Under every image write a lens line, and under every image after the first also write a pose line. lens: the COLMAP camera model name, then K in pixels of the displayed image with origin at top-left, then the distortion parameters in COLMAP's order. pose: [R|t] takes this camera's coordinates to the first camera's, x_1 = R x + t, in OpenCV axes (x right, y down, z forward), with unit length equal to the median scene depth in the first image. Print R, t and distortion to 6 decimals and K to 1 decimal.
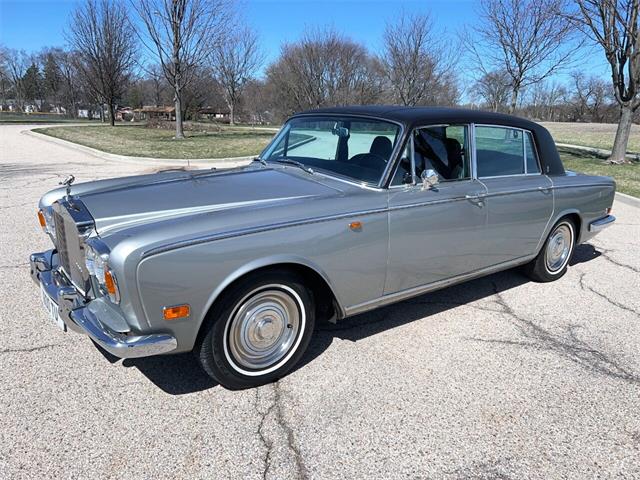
lens RADIAL K [[477.4, 0, 318.0], [0, 477.4, 242.8], [0, 0, 1]] dist [0.044454, -0.049201]
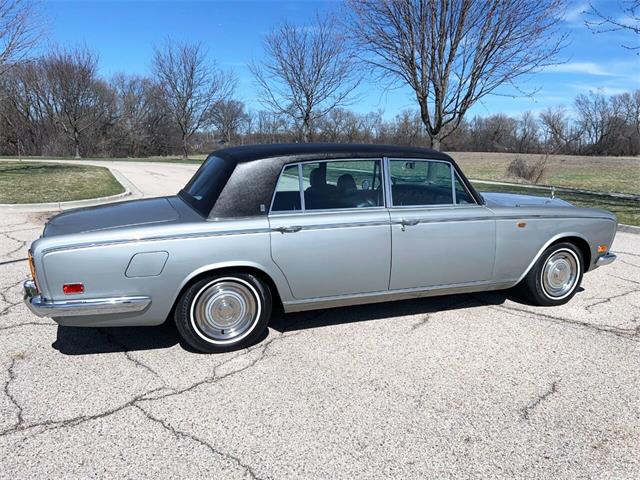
lens RADIAL K [[477.4, 0, 319.6], [0, 477.4, 251.6], [0, 0, 1]] dist [0.044454, -0.049201]
pose [[0.856847, -0.120231, 0.501357, -0.765238], [0.138005, 0.990430, 0.001659, -0.072862], [-0.496758, 0.067768, 0.865239, 0.170934]]
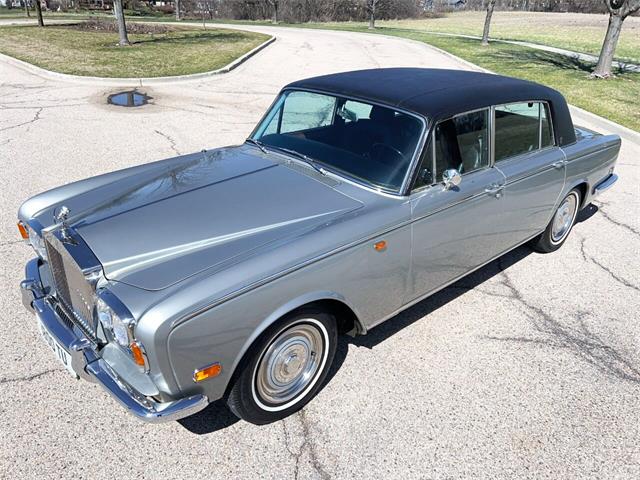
lens RADIAL K [[502.1, 0, 310.4], [0, 502.1, 231.6], [0, 0, 1]] dist [0.038055, -0.038895]
pose [[0.997606, -0.027666, 0.063374, -0.055793], [0.016757, 0.985880, 0.166614, -0.107427], [-0.067089, -0.165153, 0.983983, 0.023416]]
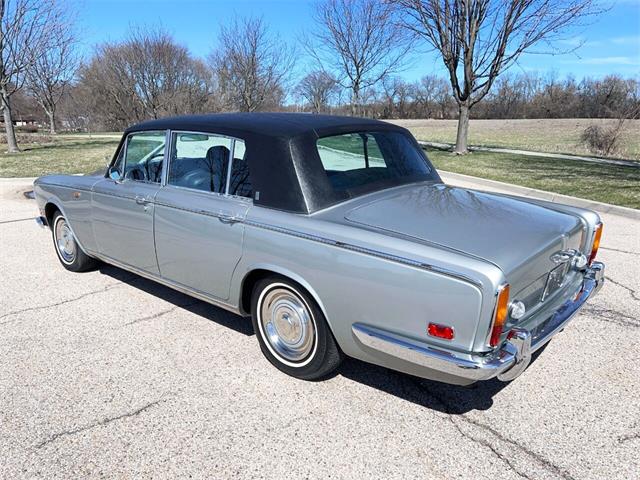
lens RADIAL K [[477.4, 0, 318.6], [0, 477.4, 243.4], [0, 0, 1]] dist [0.044454, -0.049201]
pose [[0.939692, -0.115652, 0.321876, -0.269728], [0.116273, 0.993065, 0.017364, -0.027872], [-0.321652, 0.021109, 0.946622, 0.039787]]
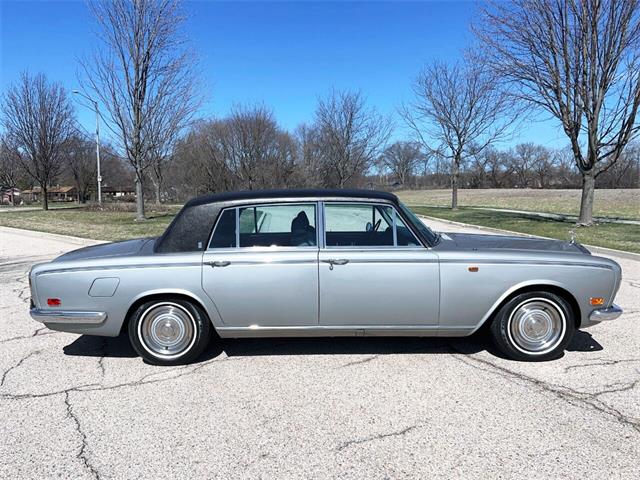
lens RADIAL K [[502.1, 0, 307.4], [0, 502.1, 251.2], [0, 0, 1]] dist [0.038055, -0.038895]
pose [[0.985772, -0.053482, 0.159354, -0.479082], [0.074582, 0.988768, -0.129518, -0.018000], [-0.150637, 0.139560, 0.978689, -0.036409]]
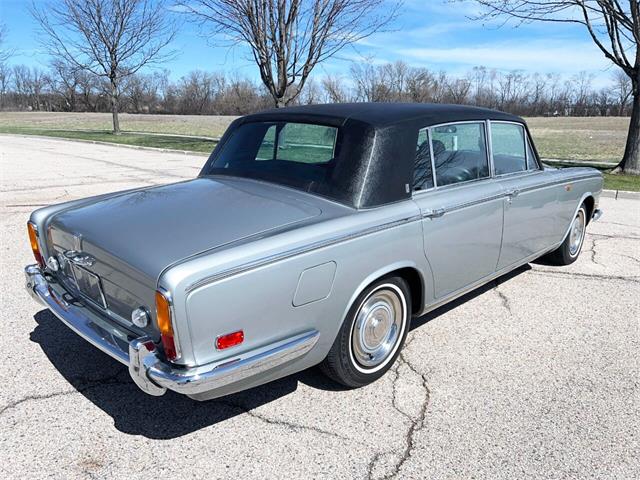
lens RADIAL K [[477.4, 0, 318.1], [0, 477.4, 243.4], [0, 0, 1]] dist [0.044454, -0.049201]
pose [[0.570746, -0.227916, 0.788862, -0.946546], [0.210264, 0.969242, 0.127904, -0.162507], [-0.793749, 0.092868, 0.601114, 0.521196]]
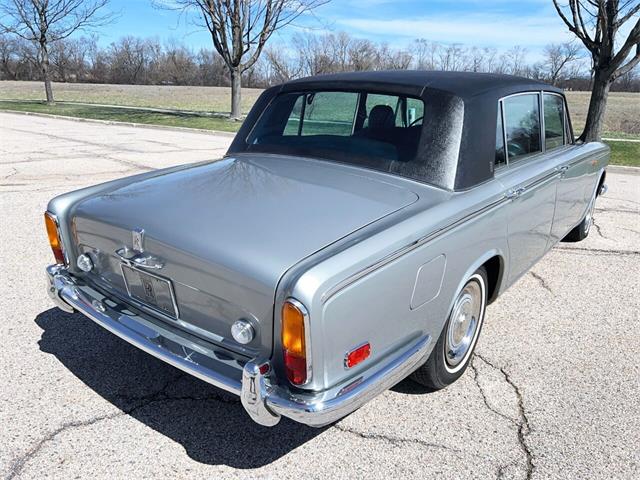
lens RADIAL K [[477.4, 0, 317.5], [0, 477.4, 243.7], [0, 0, 1]] dist [0.044454, -0.049201]
pose [[0.471477, -0.284662, 0.834672, -0.958430], [0.213846, 0.955126, 0.204948, -0.190949], [-0.855558, 0.081863, 0.511194, 0.647356]]
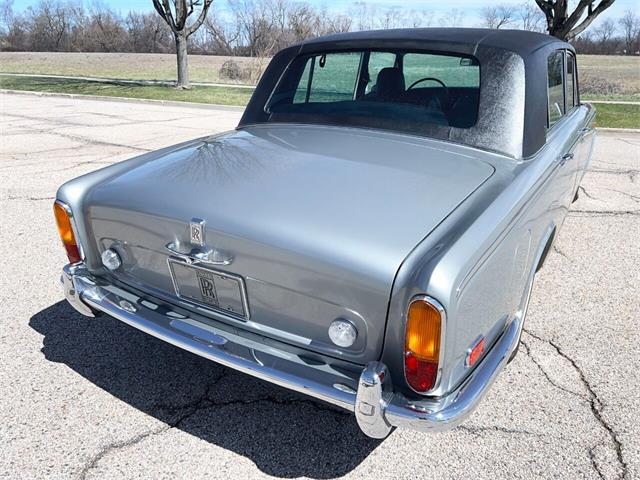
lens RADIAL K [[477.4, 0, 317.4], [0, 477.4, 243.6], [0, 0, 1]] dist [0.044454, -0.049201]
pose [[0.363455, -0.358967, 0.859677, -0.956107], [0.234260, 0.928349, 0.288601, -0.208529], [-0.901678, 0.096495, 0.421504, 0.737164]]
